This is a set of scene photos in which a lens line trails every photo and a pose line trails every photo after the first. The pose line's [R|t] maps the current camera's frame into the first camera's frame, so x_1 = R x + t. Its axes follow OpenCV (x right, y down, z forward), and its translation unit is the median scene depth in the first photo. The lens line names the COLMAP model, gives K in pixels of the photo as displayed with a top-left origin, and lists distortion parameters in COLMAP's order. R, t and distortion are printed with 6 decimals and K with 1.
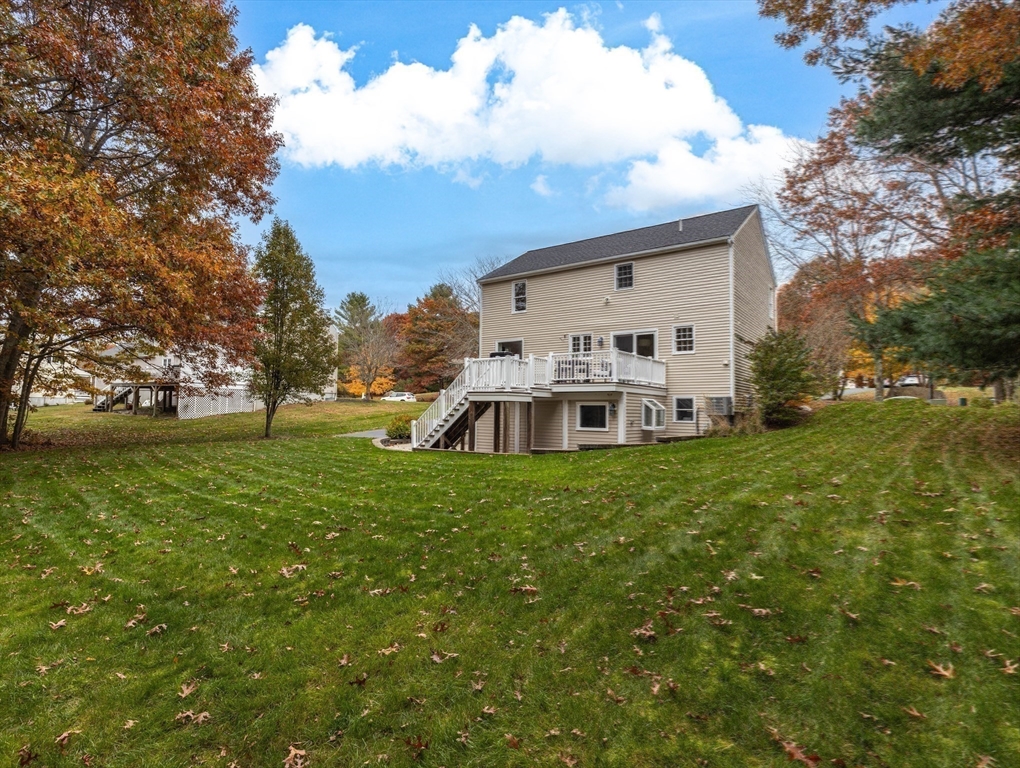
lens RADIAL K [[497.9, 0, 507.5], [0, 497.9, 391.0], [0, 0, 1]] dist [0.001058, 0.000147]
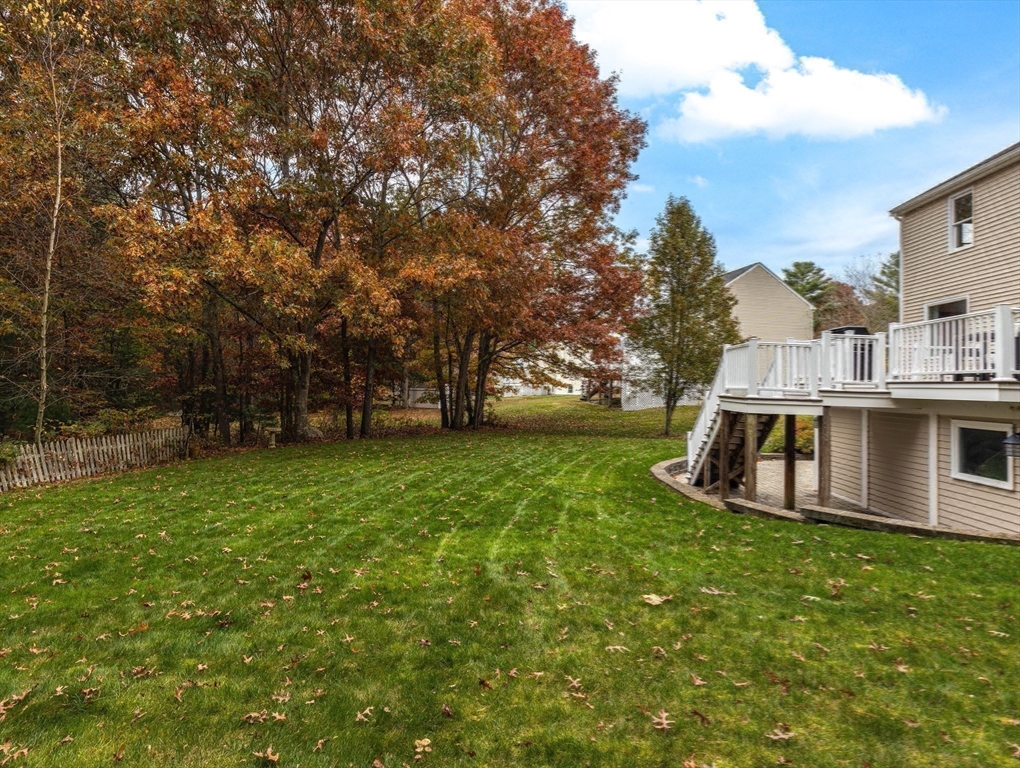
lens RADIAL K [[536.3, 0, 508.9], [0, 536.3, 378.8], [0, 0, 1]] dist [-0.000969, 0.000031]
pose [[0.539472, -0.005375, -0.841986, 0.256812], [0.006058, 0.999979, -0.002502, -0.014599], [0.841982, -0.003751, 0.539493, 0.255949]]
